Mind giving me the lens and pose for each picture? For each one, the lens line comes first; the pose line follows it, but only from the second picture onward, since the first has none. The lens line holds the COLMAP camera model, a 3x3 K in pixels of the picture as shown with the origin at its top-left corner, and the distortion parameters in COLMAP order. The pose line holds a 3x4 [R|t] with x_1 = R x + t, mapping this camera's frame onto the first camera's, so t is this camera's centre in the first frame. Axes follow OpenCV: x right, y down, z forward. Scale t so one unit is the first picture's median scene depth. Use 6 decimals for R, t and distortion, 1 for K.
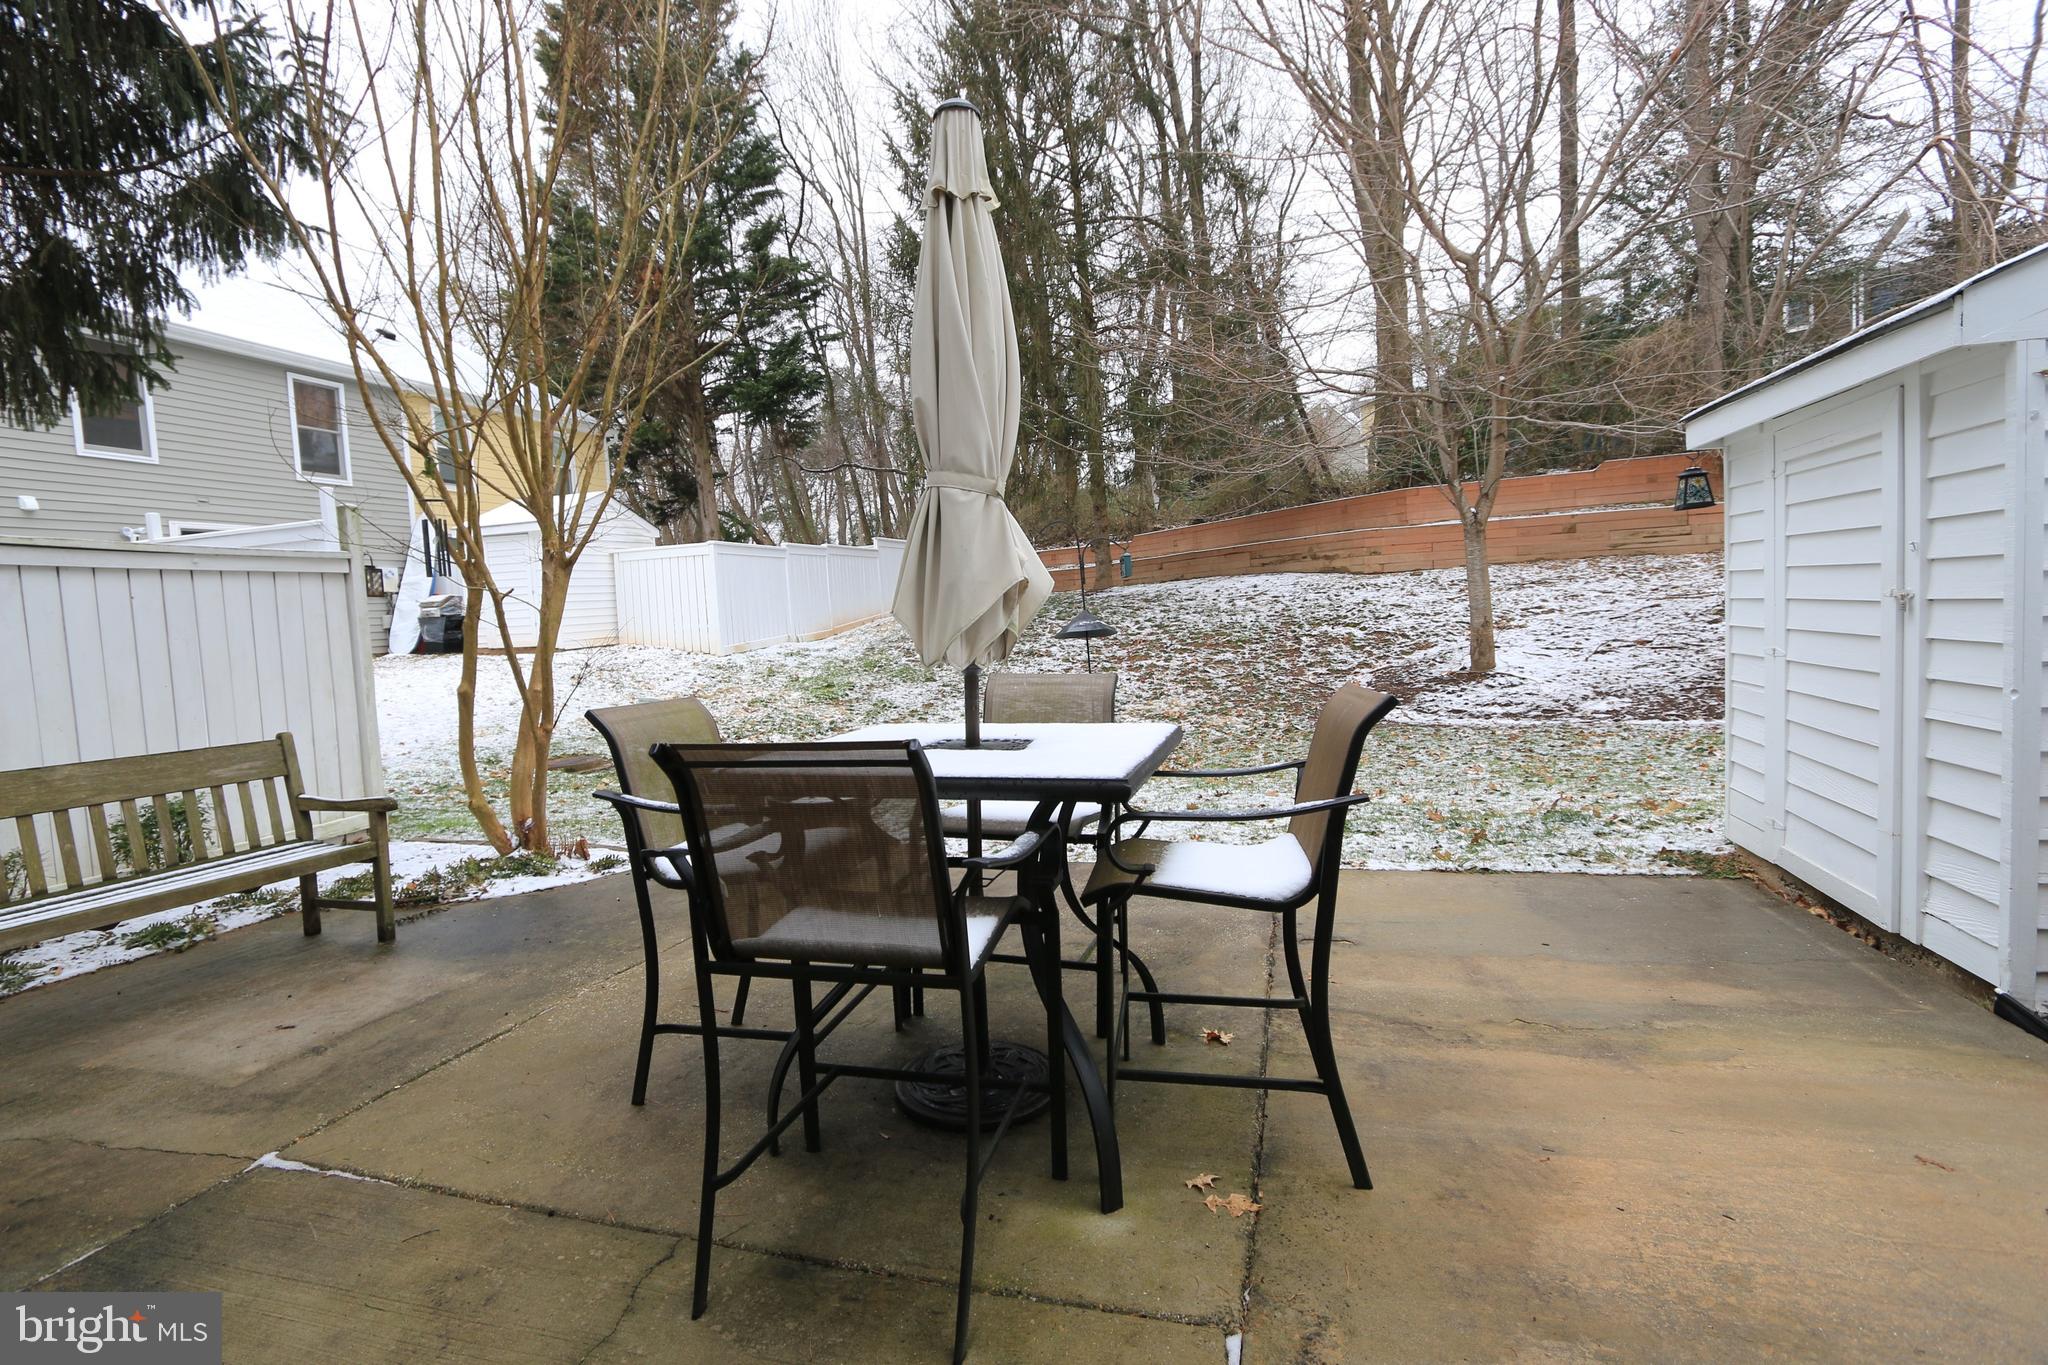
lens RADIAL K [[933.8, 0, 1015.0], [0, 933.8, 680.4], [0, 0, 1]] dist [-0.016213, 0.002388]
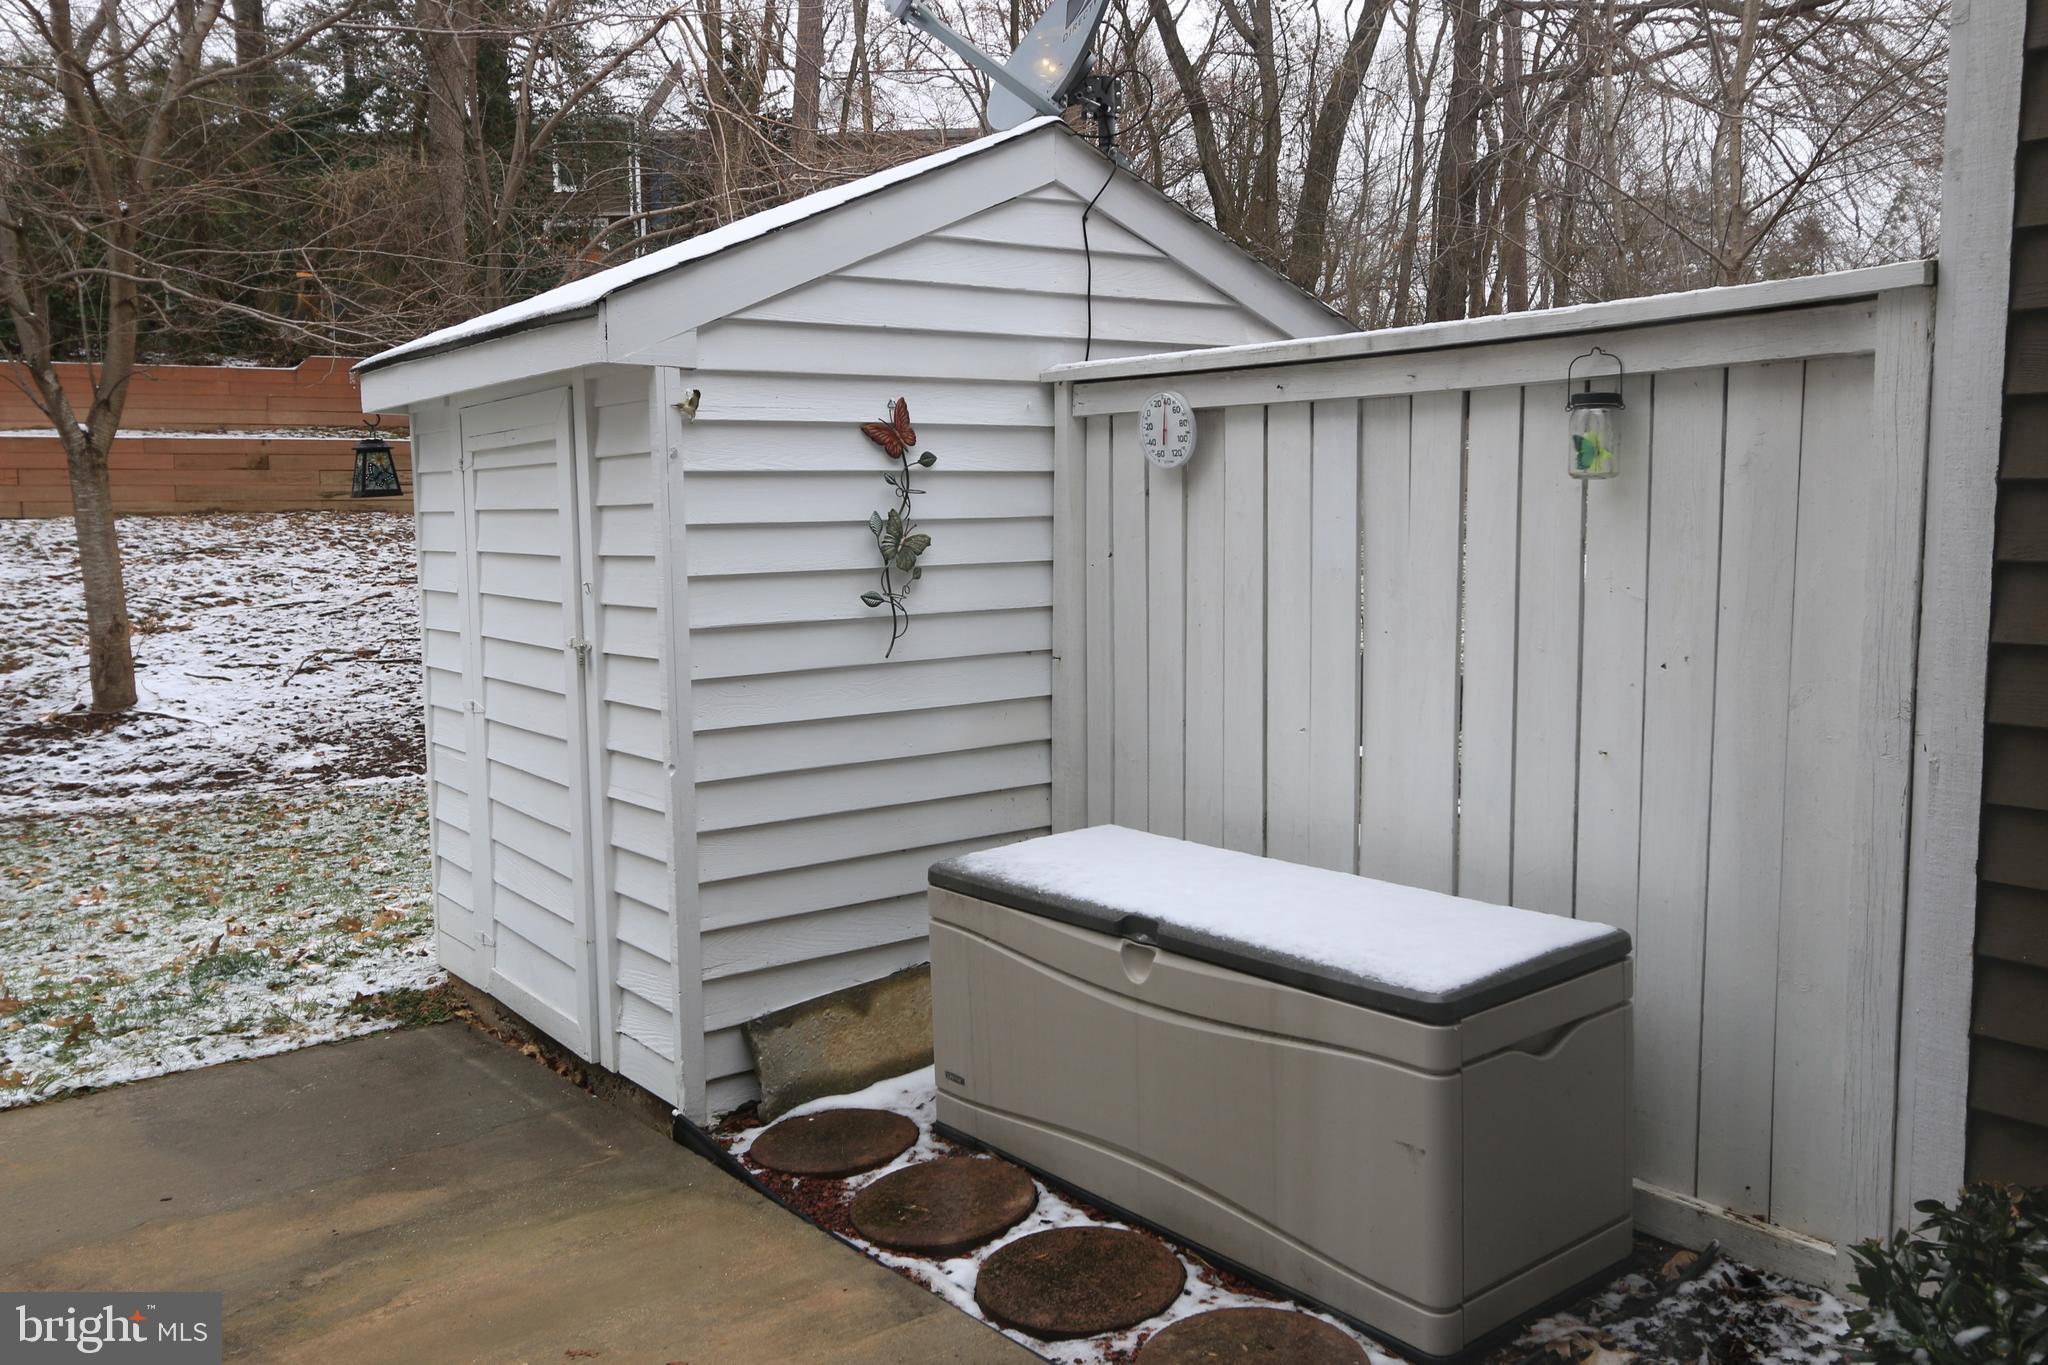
lens RADIAL K [[1652.6, 0, 1016.0], [0, 1652.6, 663.6], [0, 0, 1]] dist [-0.005561, 0.013696]
pose [[0.582830, -0.031031, 0.812002, 0.003287], [0.045434, 0.998952, 0.005564, -0.046211], [-0.811323, 0.033649, 0.583629, -0.107951]]
